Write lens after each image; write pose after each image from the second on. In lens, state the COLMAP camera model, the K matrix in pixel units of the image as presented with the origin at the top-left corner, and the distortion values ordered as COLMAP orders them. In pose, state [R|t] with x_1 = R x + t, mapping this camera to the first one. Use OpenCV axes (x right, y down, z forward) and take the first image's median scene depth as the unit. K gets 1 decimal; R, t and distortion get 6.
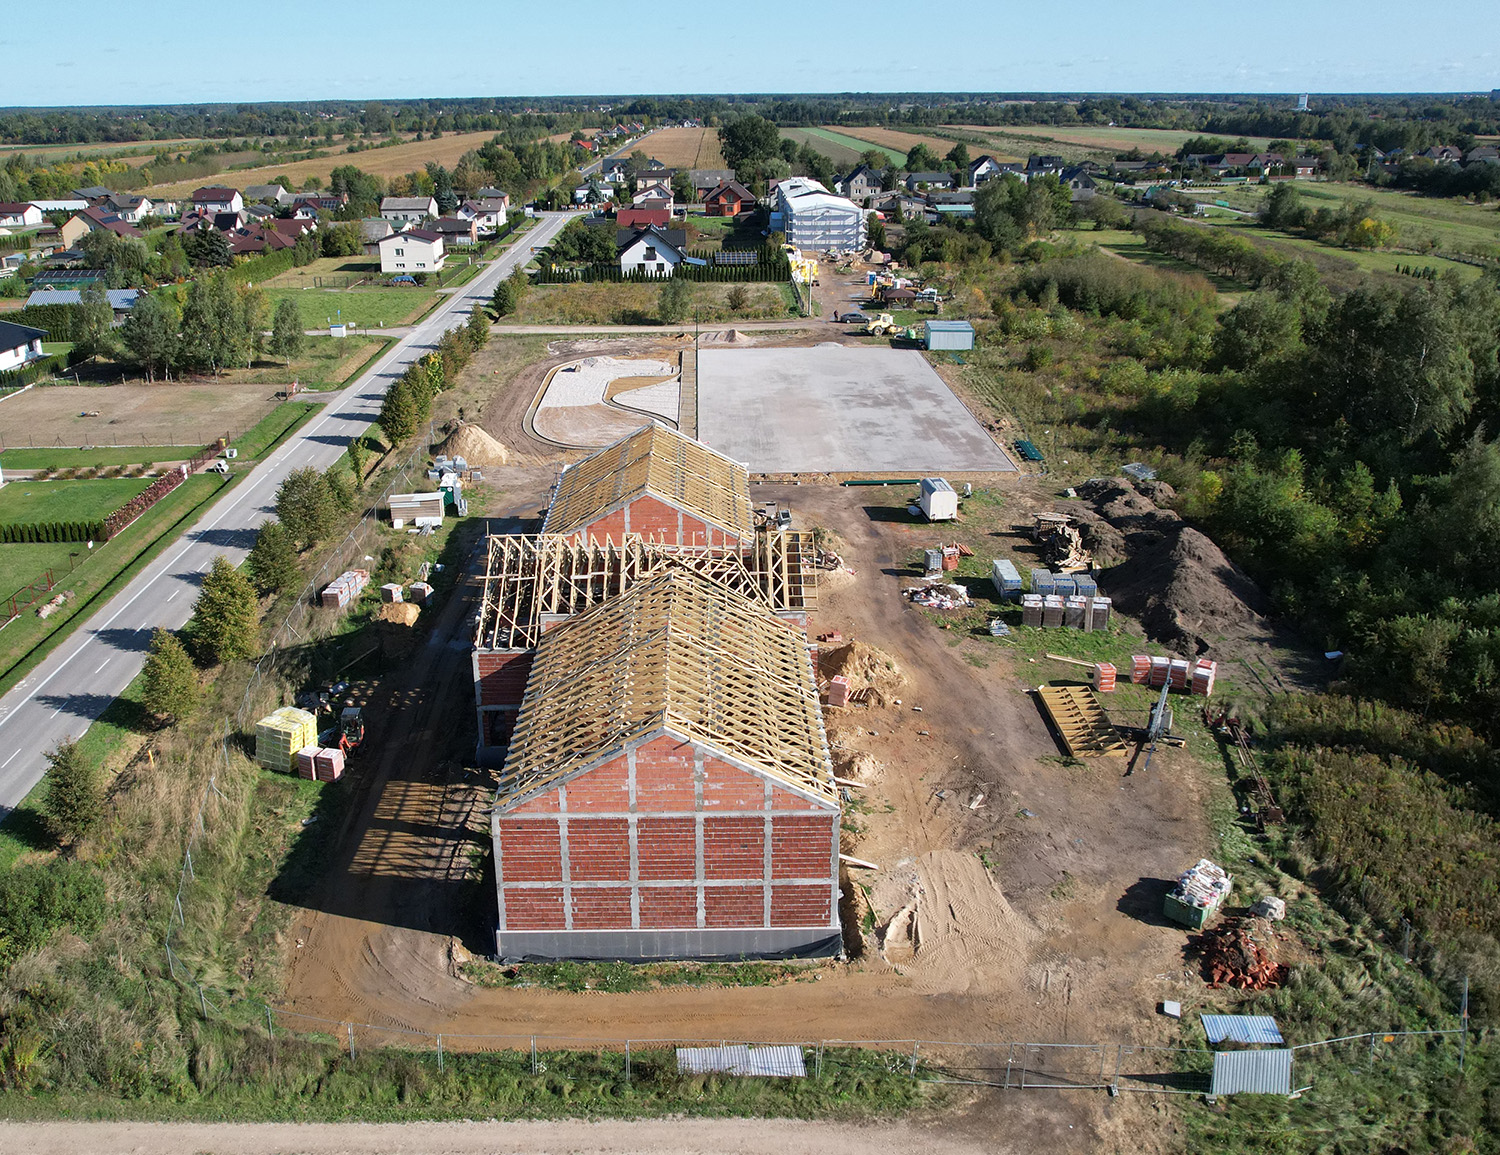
lens RADIAL K [[1325.8, 0, 700.8], [0, 1325.8, 575.8], [0, 0, 1]] dist [-0.055824, -0.012389]
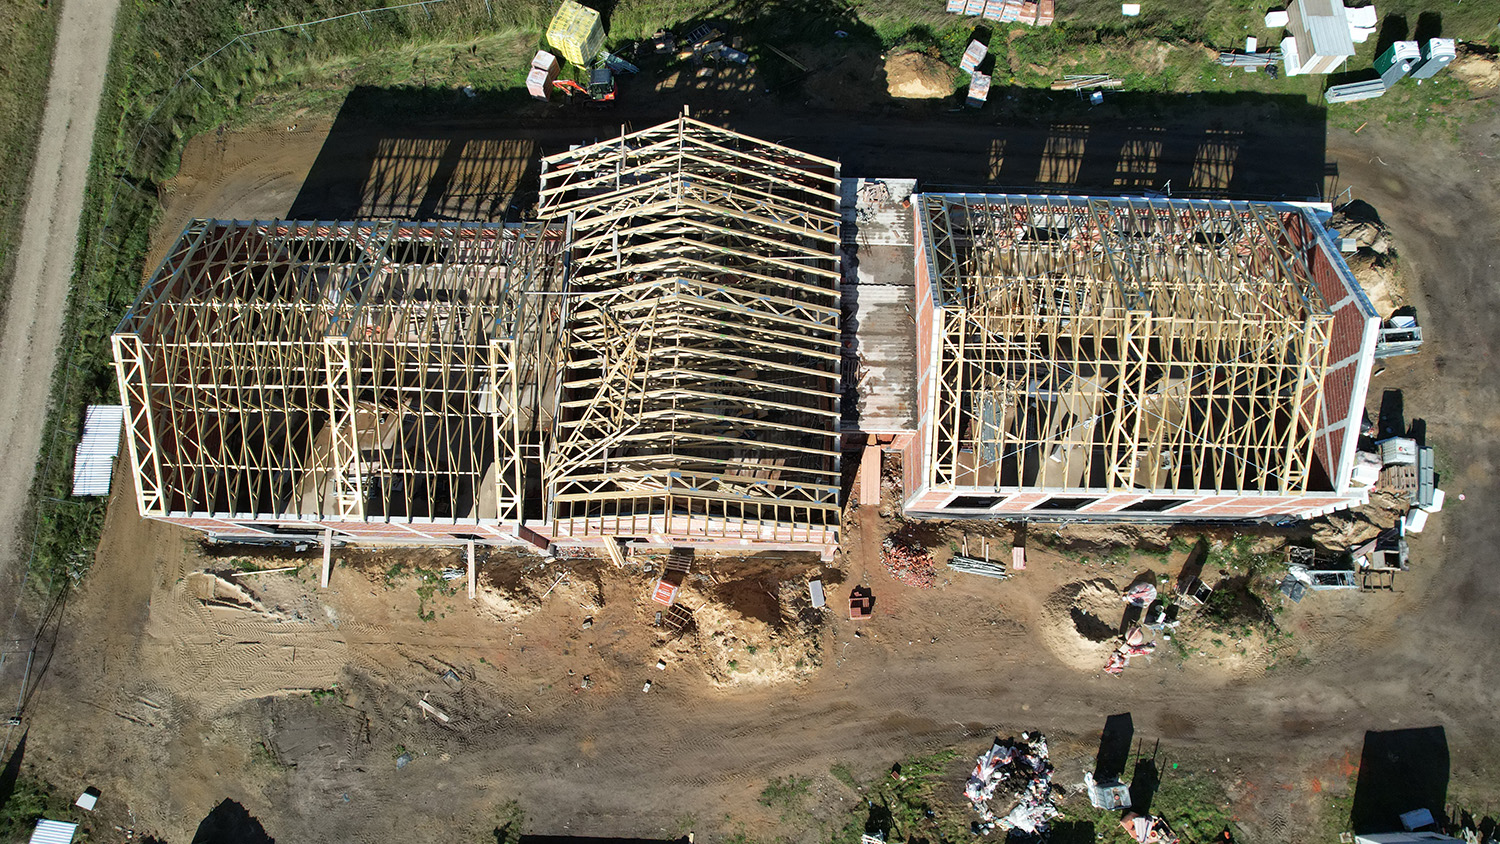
lens RADIAL K [[969.2, 0, 750.0], [0, 969.2, 422.0], [0, 0, 1]] dist [-0.080494, 0.073452]
pose [[-0.022132, 0.975367, -0.219475, 0.142517], [-0.344548, 0.198639, 0.917513, -0.547377], [0.938508, 0.095926, 0.331664, 0.904722]]
